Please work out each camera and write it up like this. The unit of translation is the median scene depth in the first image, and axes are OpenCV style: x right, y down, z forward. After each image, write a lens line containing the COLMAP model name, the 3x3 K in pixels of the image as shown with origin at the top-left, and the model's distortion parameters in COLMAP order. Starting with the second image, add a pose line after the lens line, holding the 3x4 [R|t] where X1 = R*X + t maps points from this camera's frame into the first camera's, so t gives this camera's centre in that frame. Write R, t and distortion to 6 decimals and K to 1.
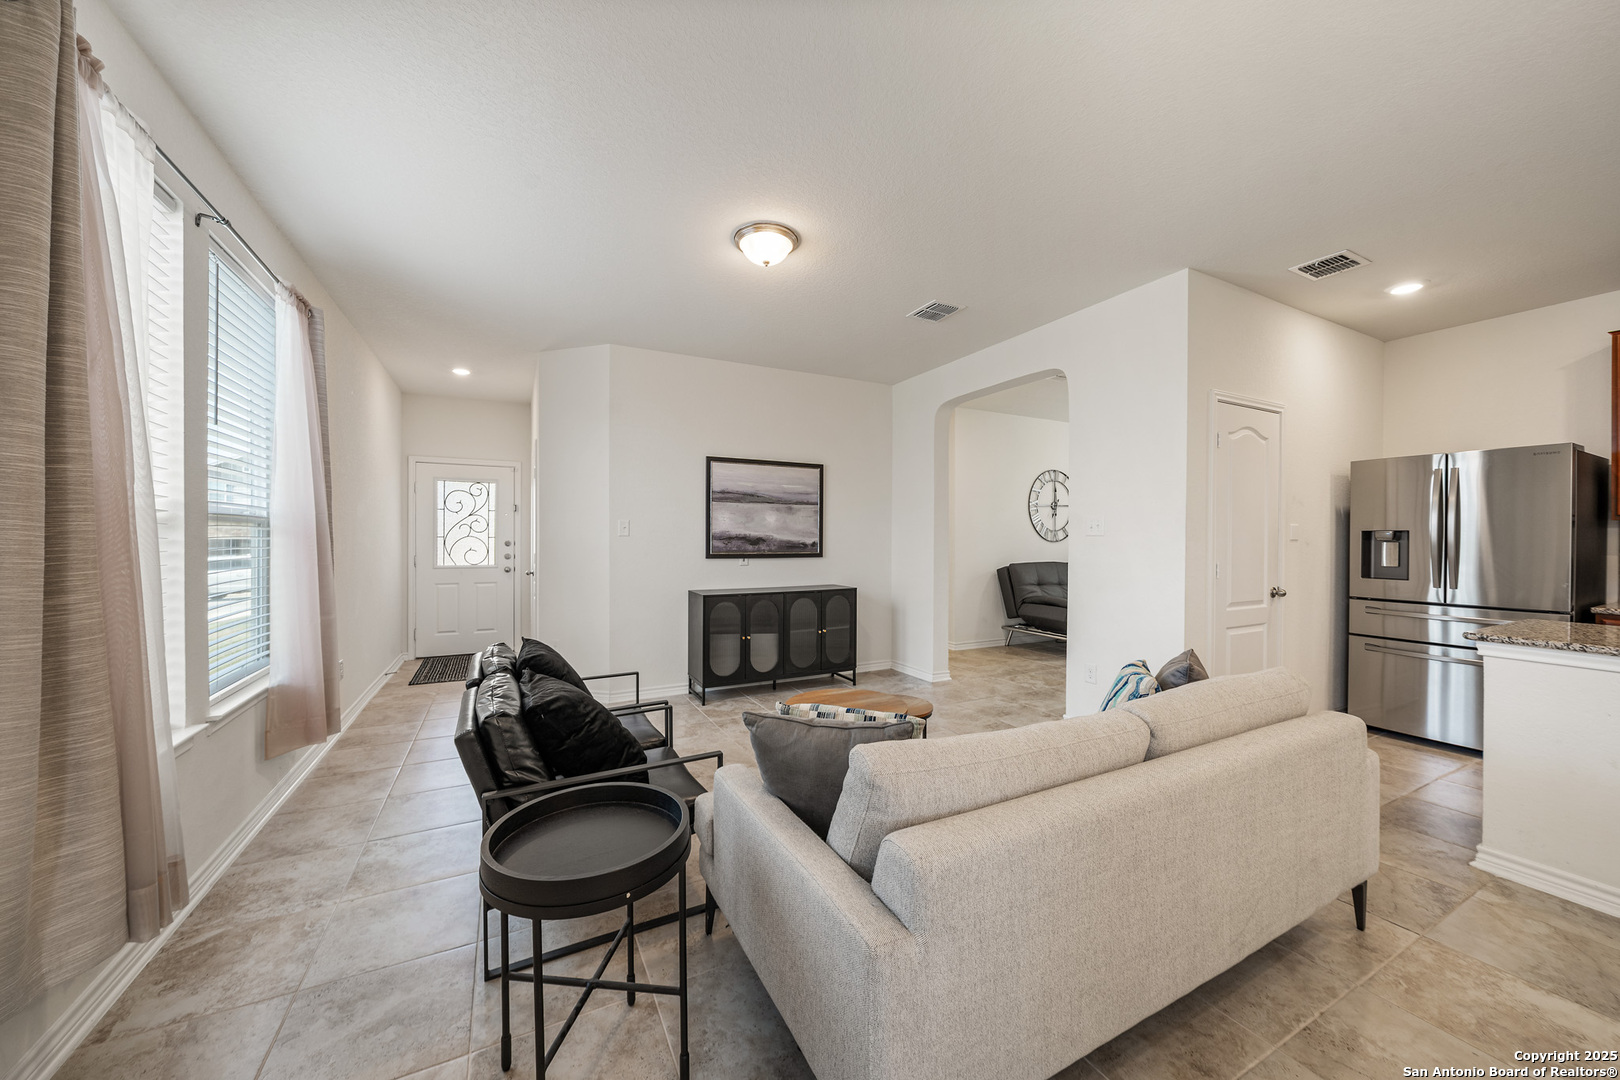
lens RADIAL K [[577.2, 0, 802.1], [0, 577.2, 540.9], [0, 0, 1]] dist [-0.004698, 0.000113]
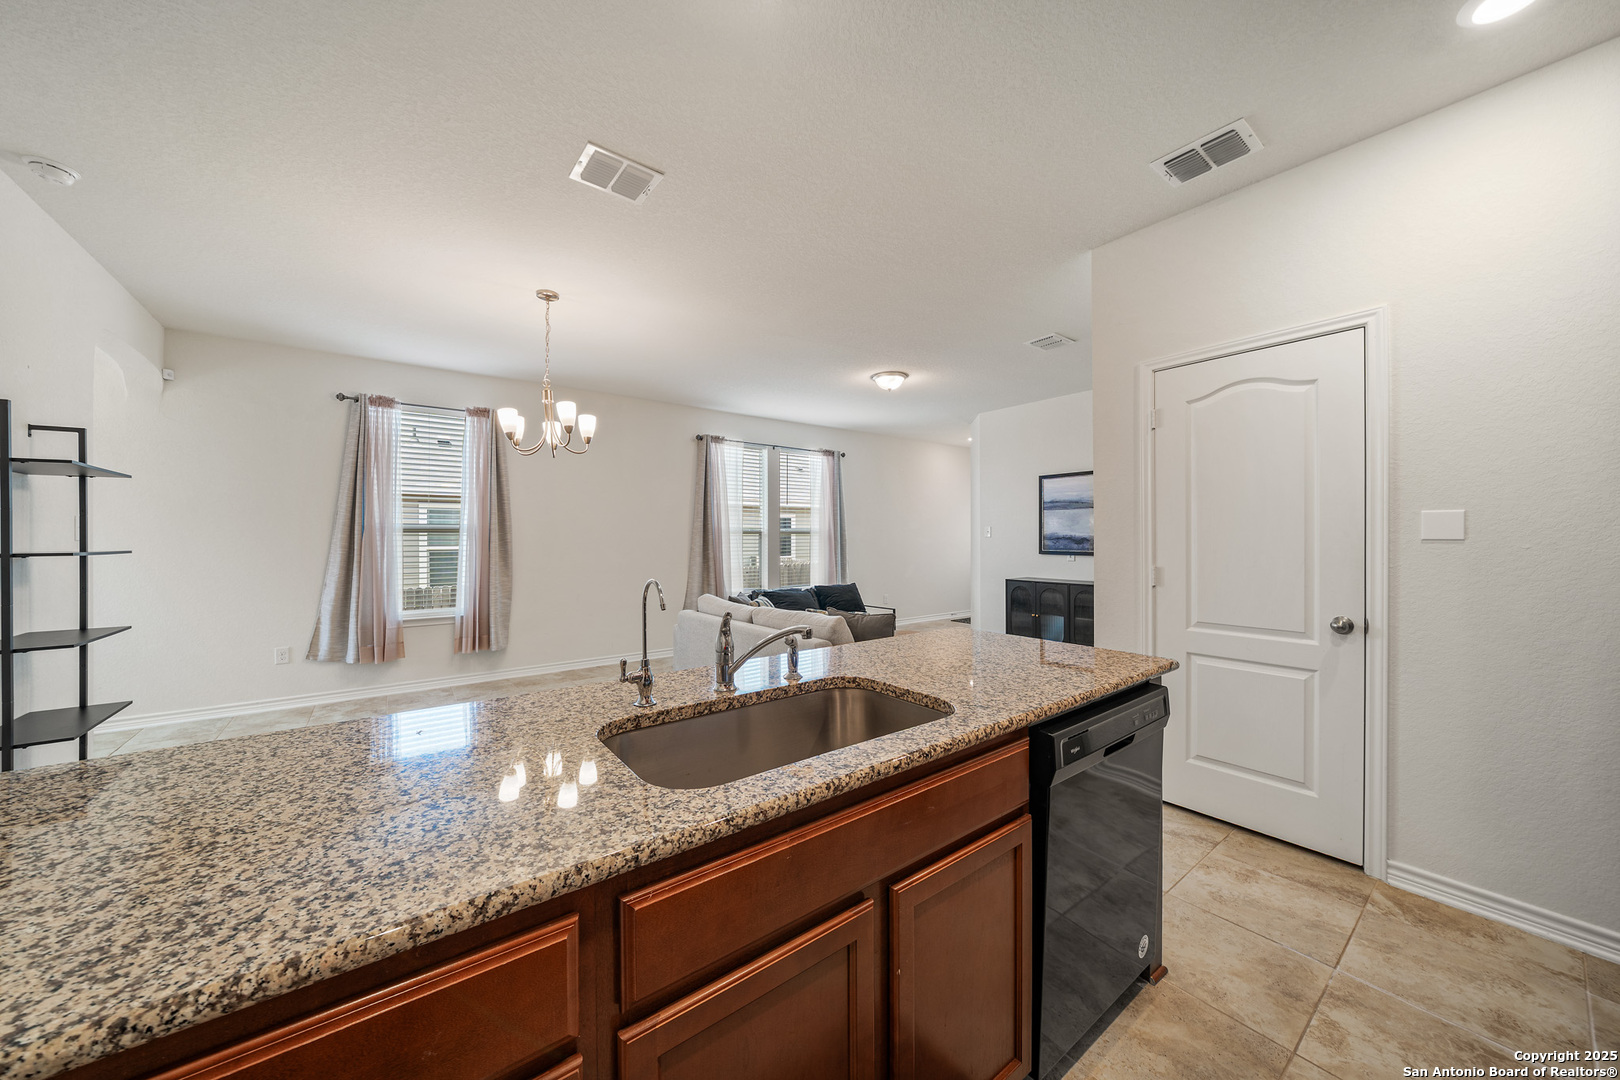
lens RADIAL K [[555.5, 0, 798.7], [0, 555.5, 539.7], [0, 0, 1]] dist [-0.002464, 0.000046]
pose [[0.168493, -0.000313, -0.985703, 0.978165], [-0.000942, 0.999999, -0.000478, -0.000676], [0.985702, 0.001009, 0.168493, 0.249247]]
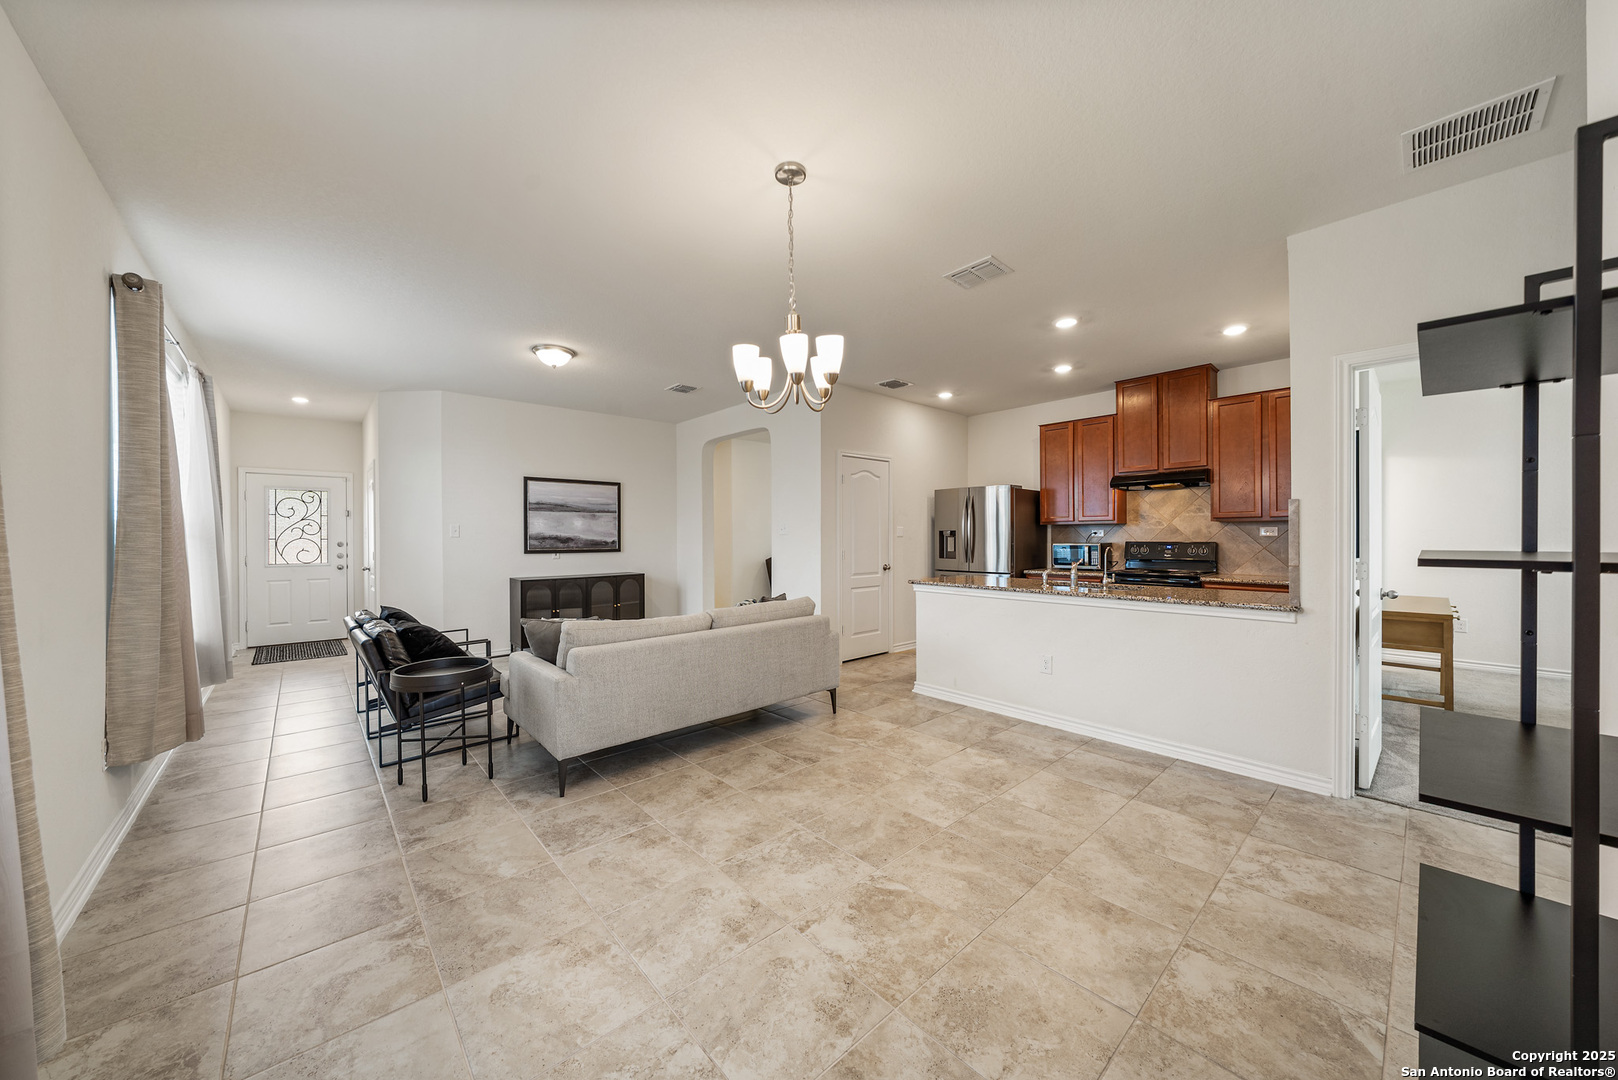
lens RADIAL K [[564.5, 0, 802.4], [0, 564.5, 541.2], [0, 0, 1]] dist [-0.005721, -0.000012]
pose [[0.966615, -0.009610, 0.256054, 0.118662], [0.008922, 0.999953, 0.003850, 0.002546], [-0.256079, -0.001437, 0.966655, -0.410793]]
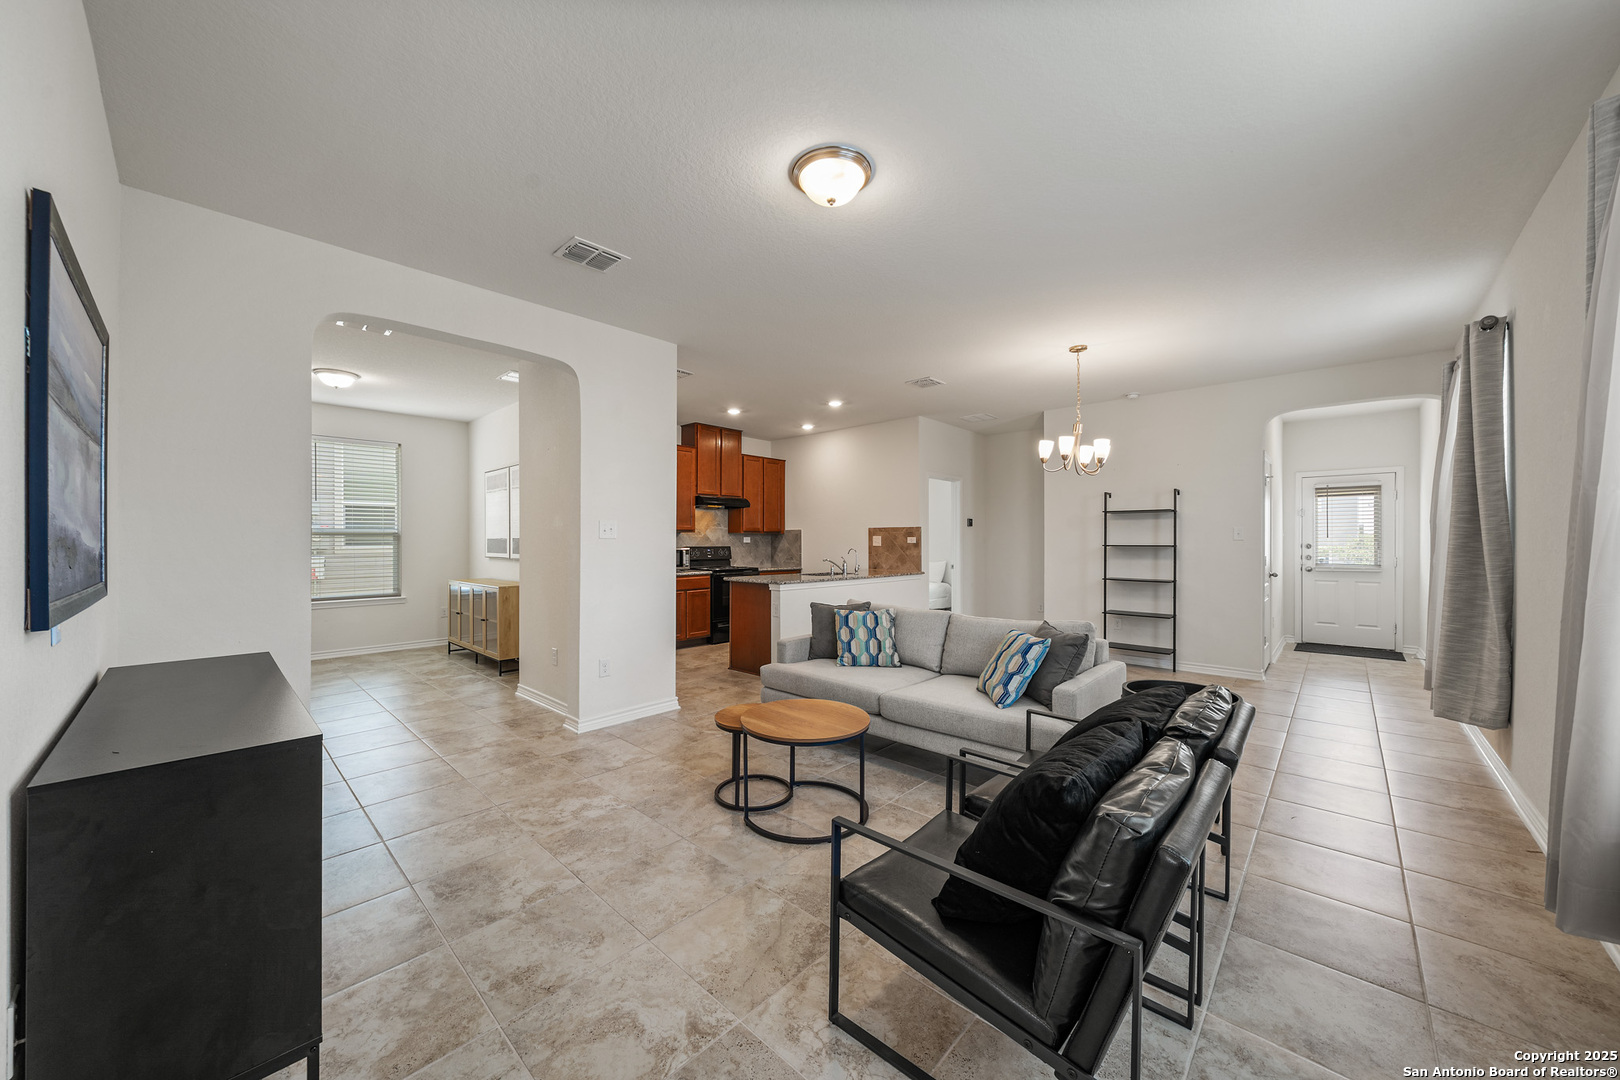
lens RADIAL K [[577.2, 0, 802.1], [0, 577.2, 540.9], [0, 0, 1]] dist [-0.004698, 0.000113]
pose [[-0.340126, -0.001880, 0.940378, -0.484583], [0.003833, 0.999987, 0.003385, -0.005474], [-0.940372, 0.004756, -0.340114, 0.787711]]
